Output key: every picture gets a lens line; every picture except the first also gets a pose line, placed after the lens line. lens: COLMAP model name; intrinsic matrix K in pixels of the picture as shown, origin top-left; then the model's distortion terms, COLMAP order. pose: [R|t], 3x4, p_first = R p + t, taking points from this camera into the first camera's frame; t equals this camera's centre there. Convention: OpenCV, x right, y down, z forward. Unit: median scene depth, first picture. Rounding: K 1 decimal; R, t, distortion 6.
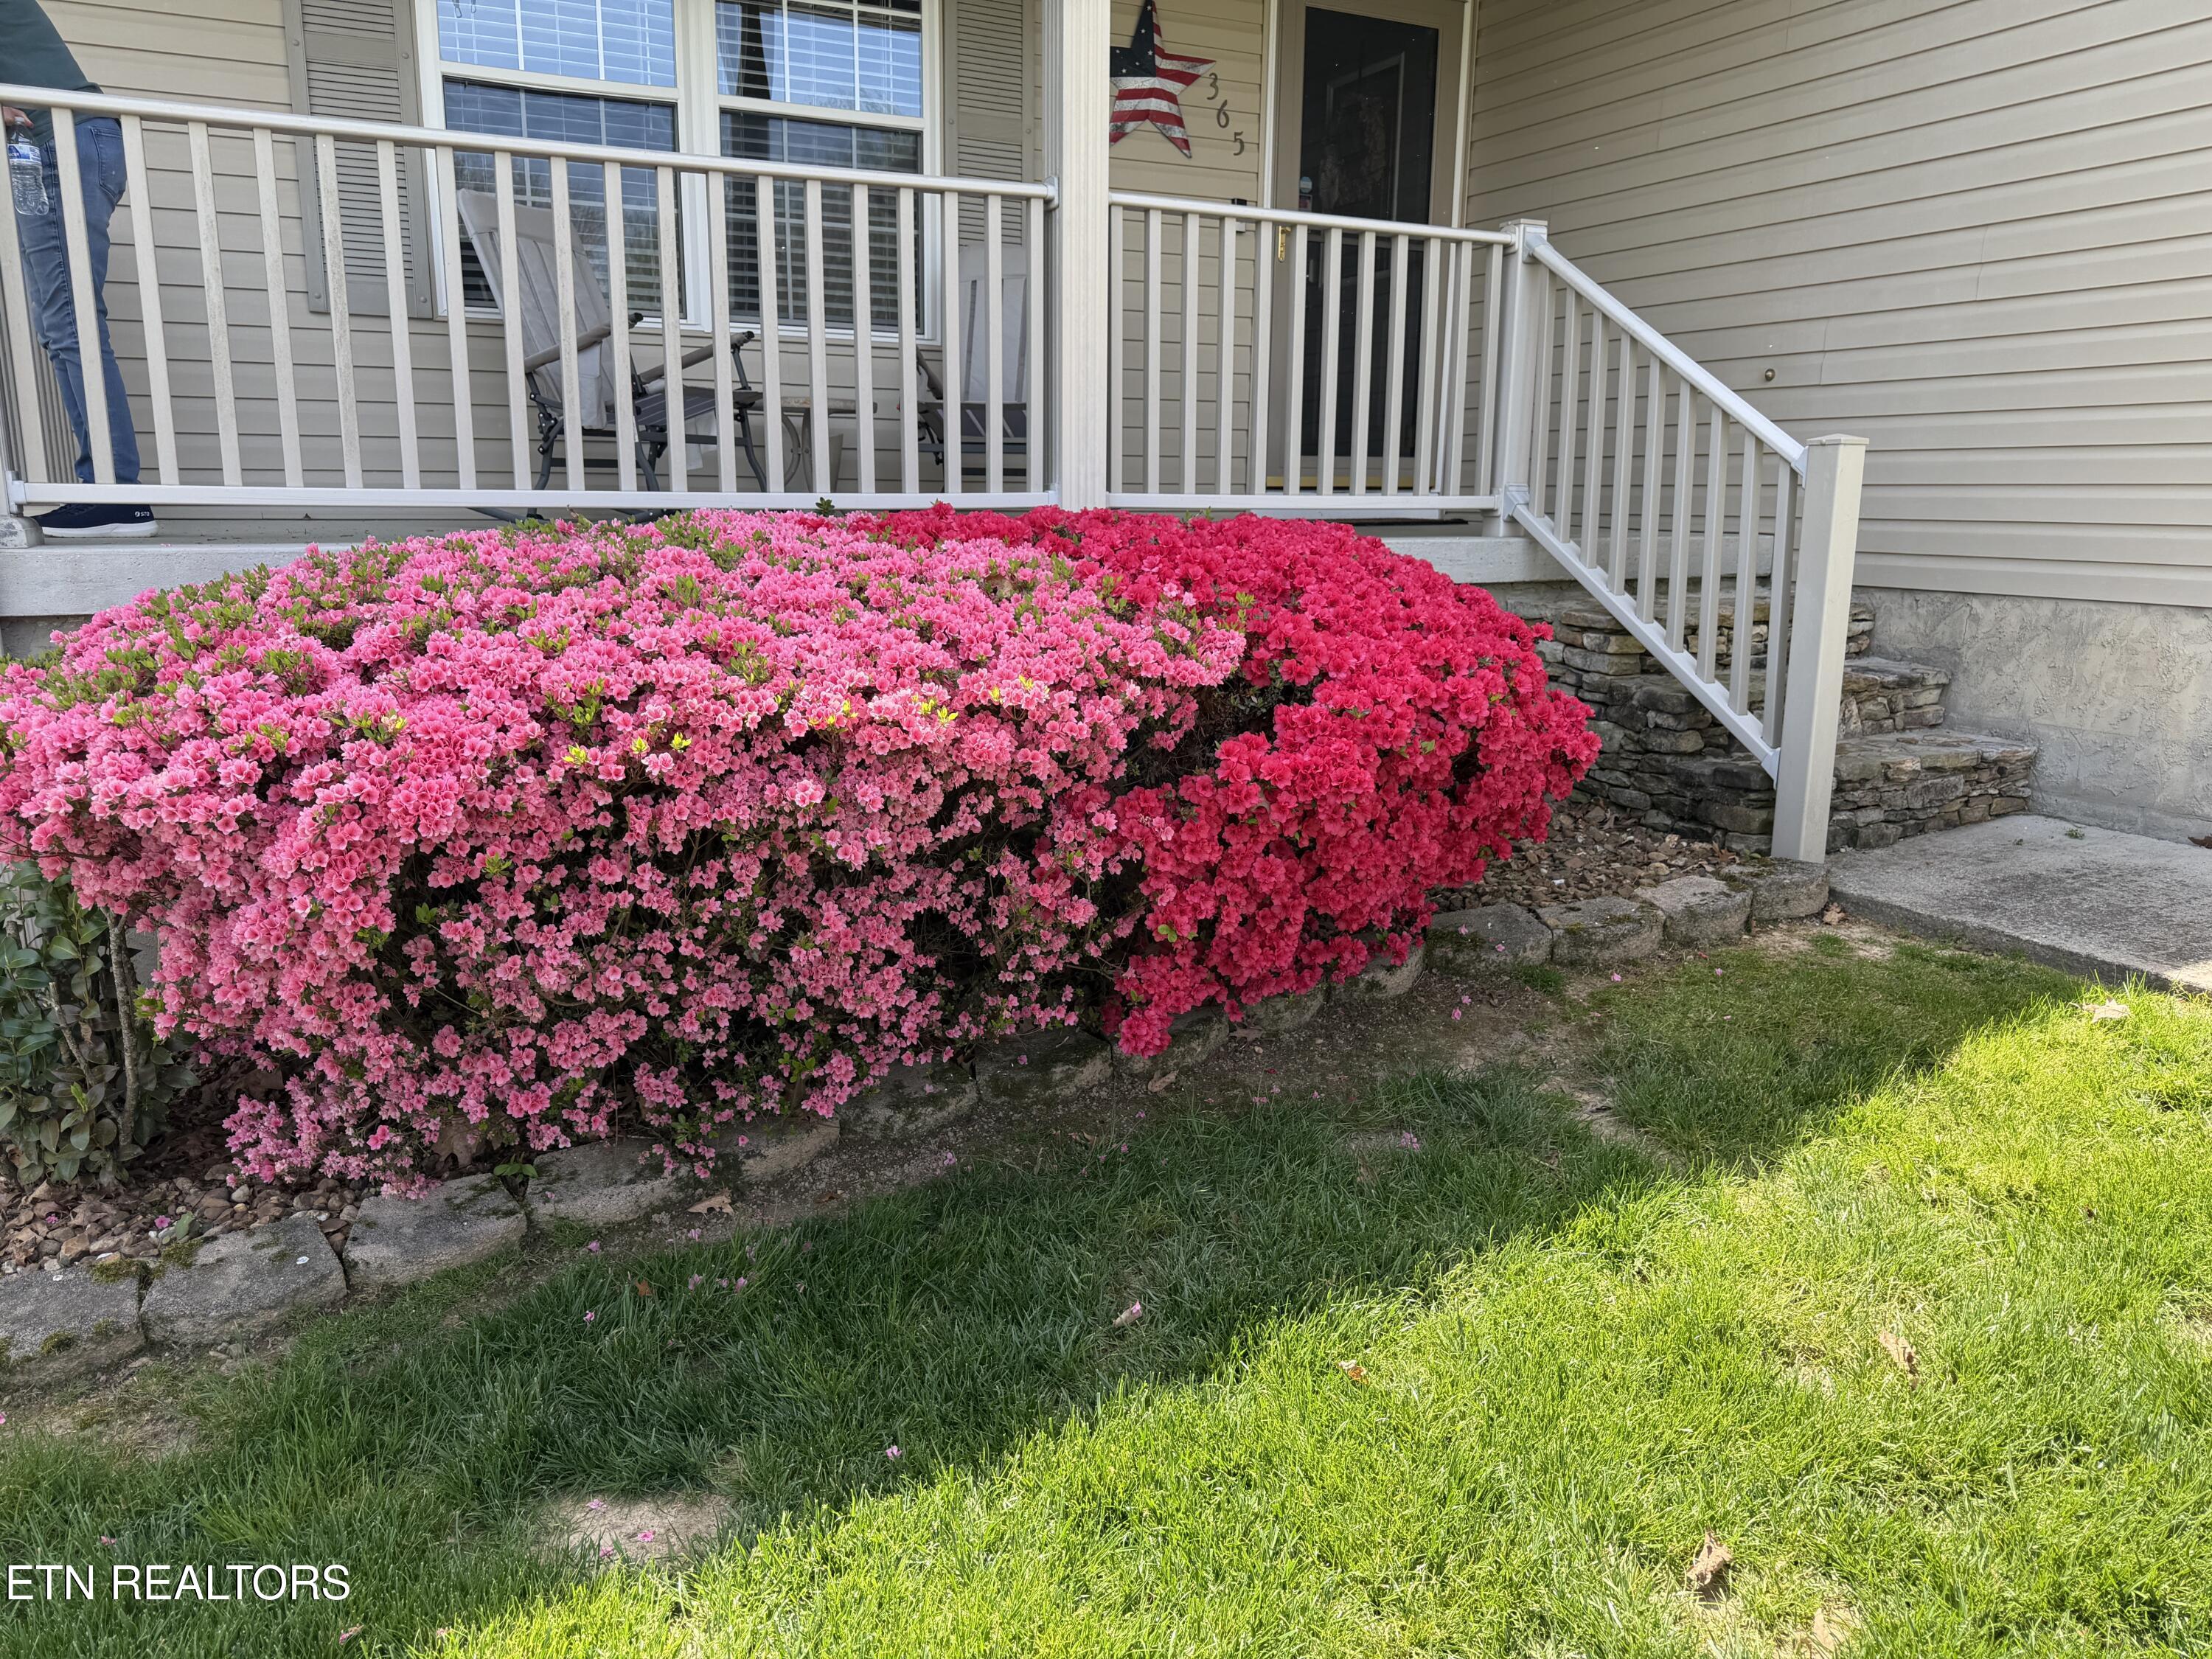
lens RADIAL K [[1570.6, 0, 1150.1], [0, 1570.6, 823.6], [0, 0, 1]] dist [0.168500, -0.246764]
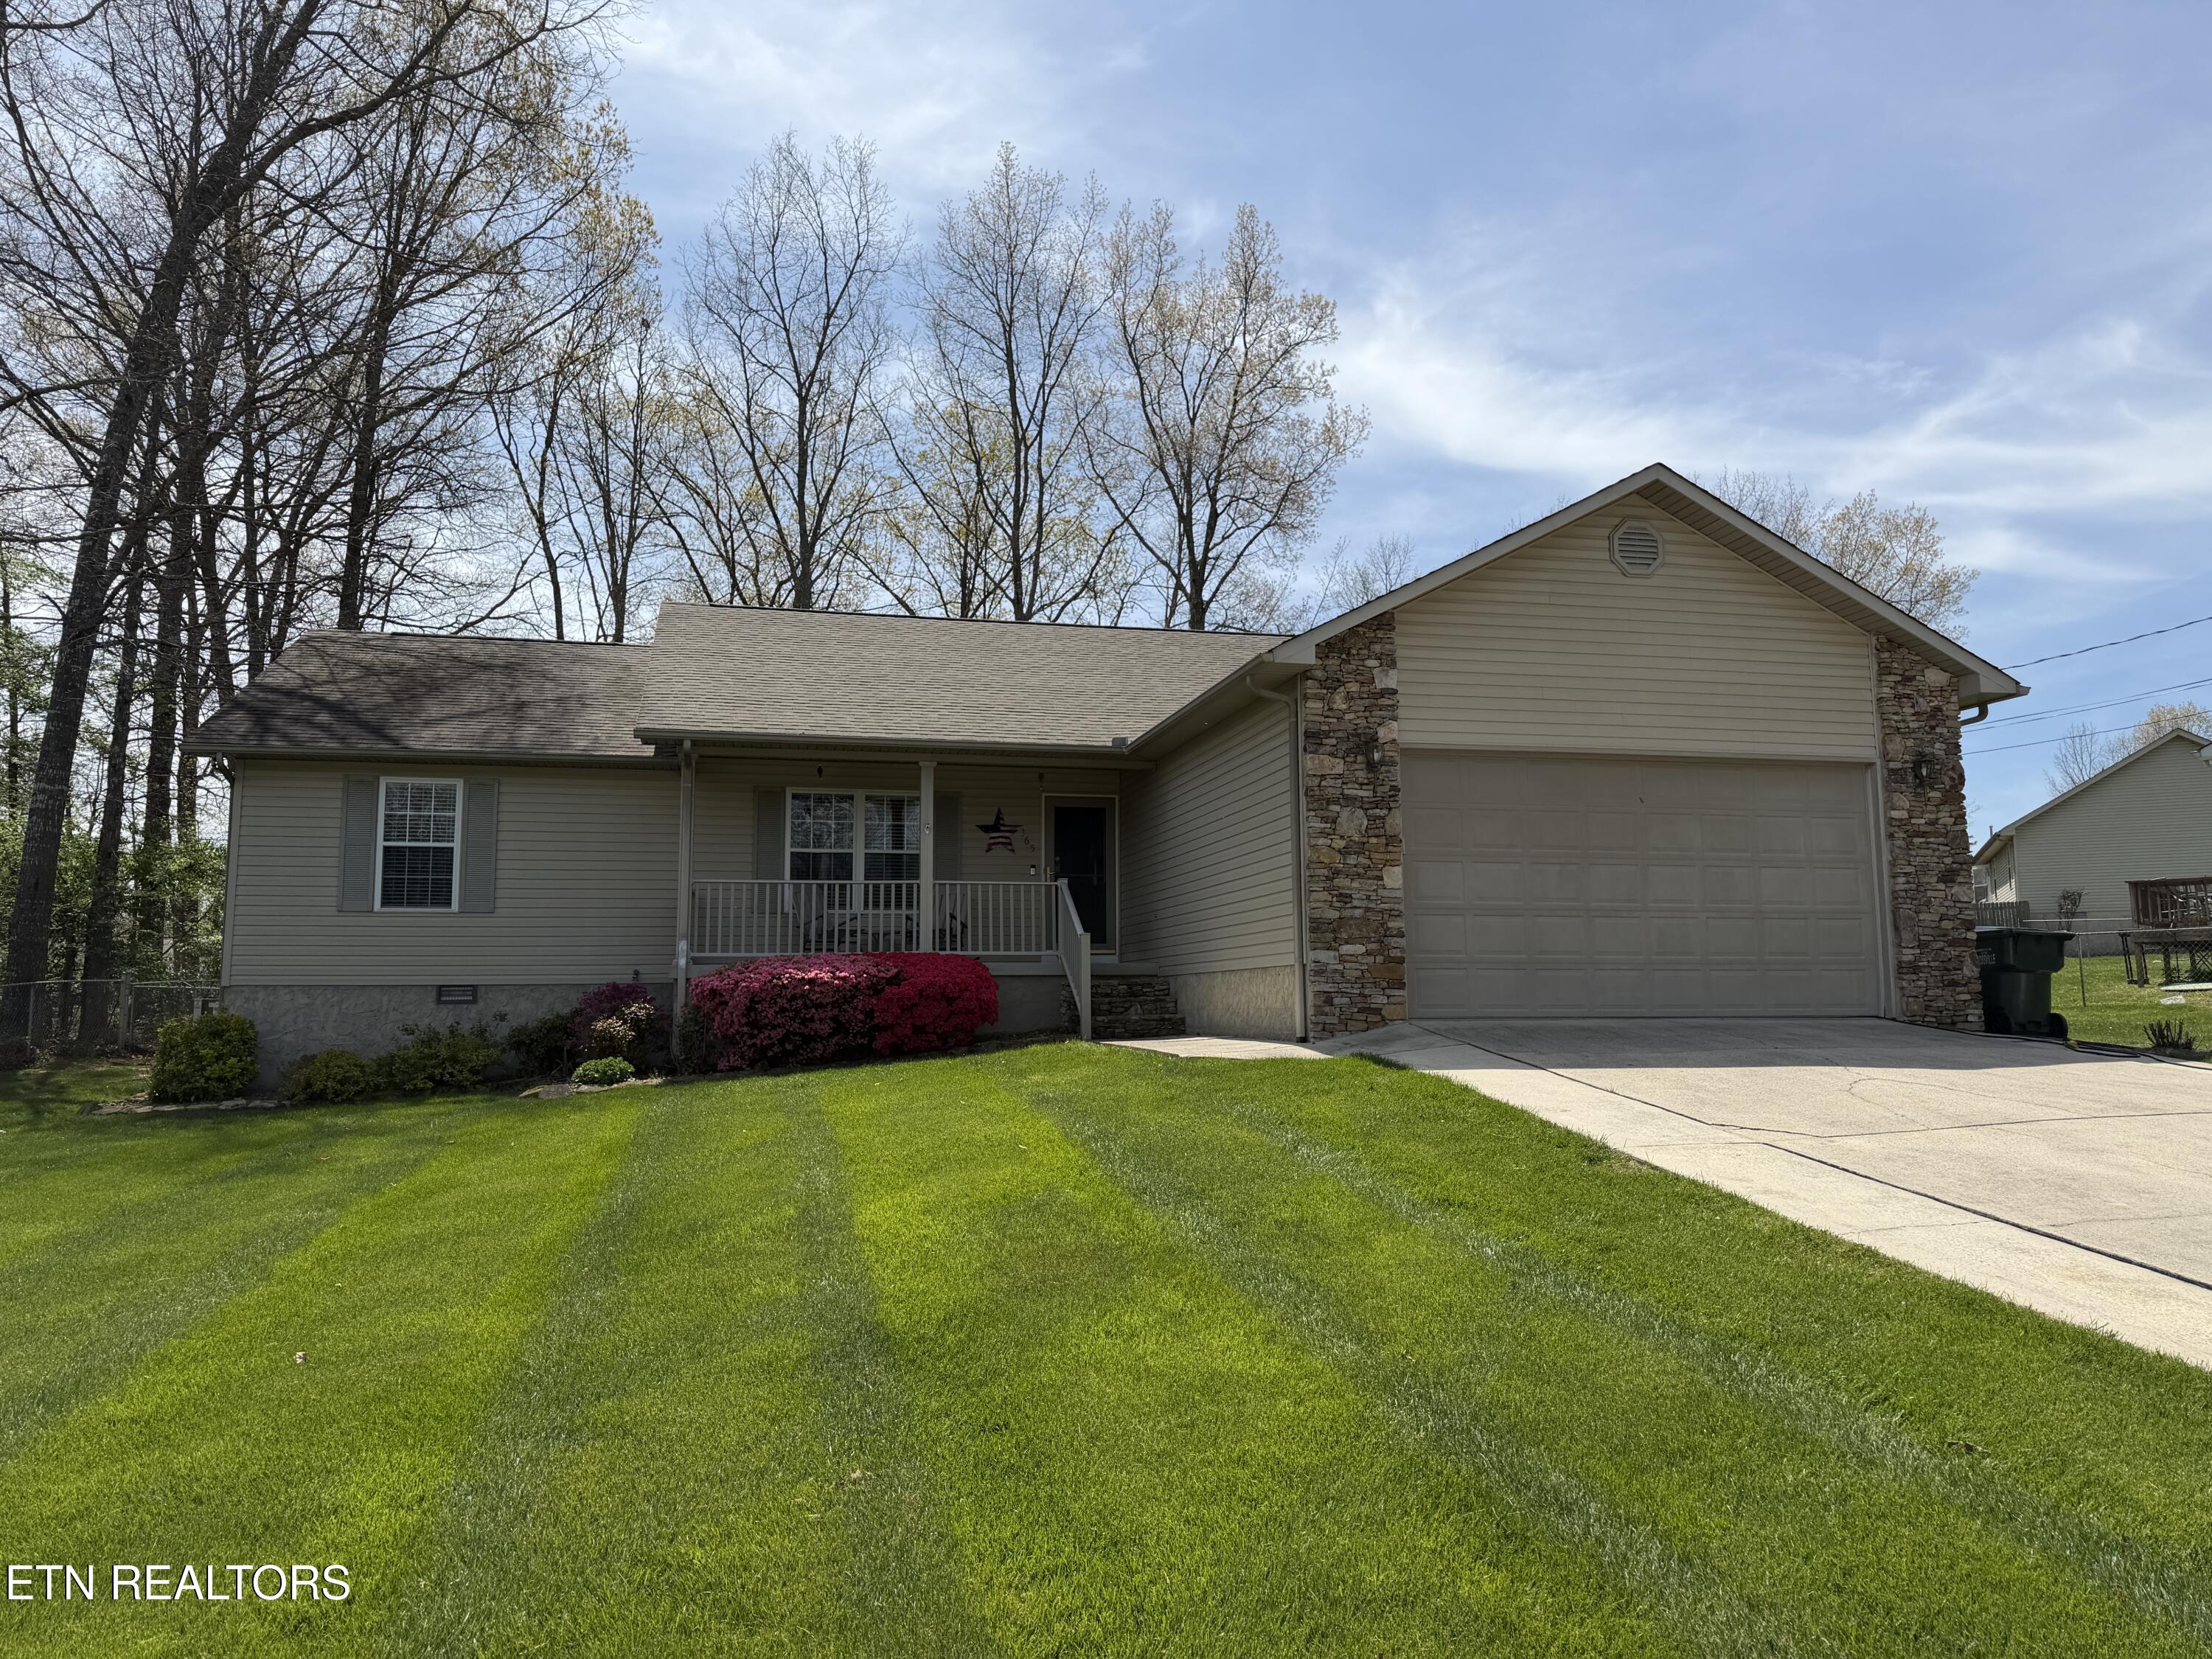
lens RADIAL K [[1513.5, 0, 1107.6], [0, 1513.5, 832.3], [0, 0, 1]] dist [0.137357, -0.205844]
pose [[0.970624, -0.040146, -0.237230, 1.350727], [-0.036291, 0.950273, -0.309296, 0.684884], [0.237850, 0.308819, 0.920901, -2.539177]]
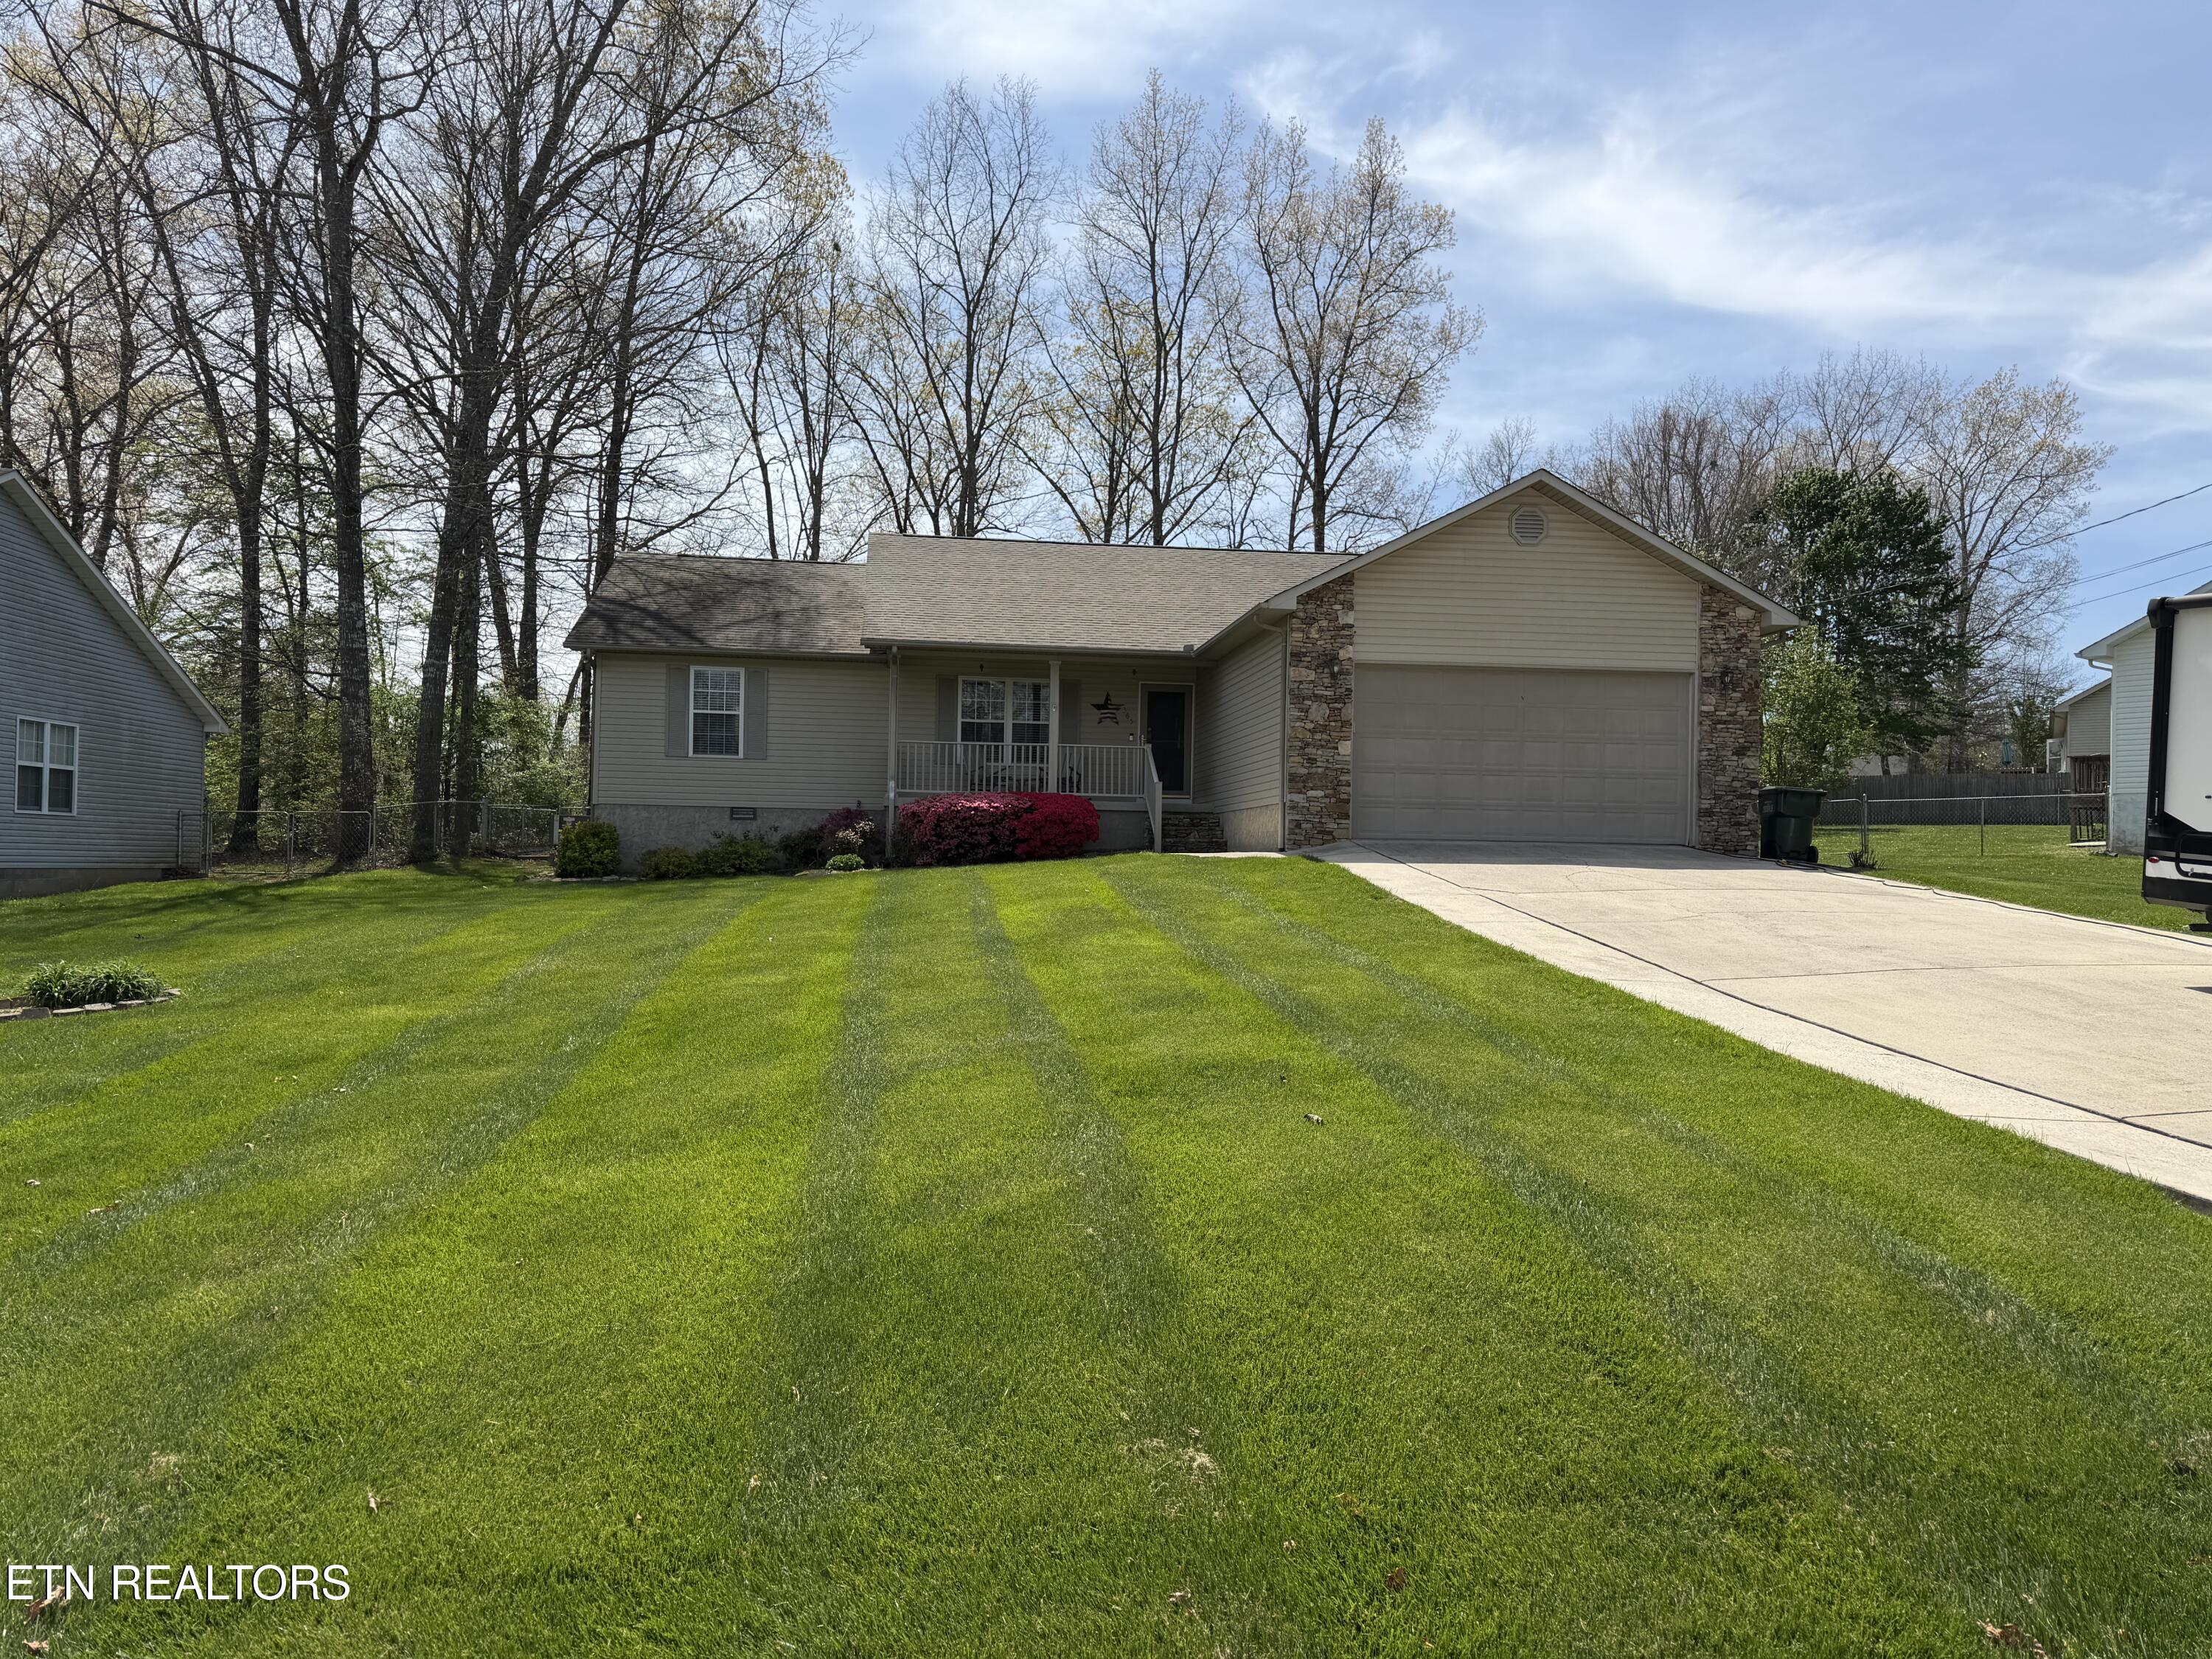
lens RADIAL K [[1513.5, 0, 1107.6], [0, 1513.5, 832.3], [0, 0, 1]] dist [0.137357, -0.205844]
pose [[0.940500, 0.004181, -0.339767, 2.082295], [-0.081096, 0.973791, -0.212497, 1.120936], [0.329974, 0.227408, 0.916189, -4.059853]]
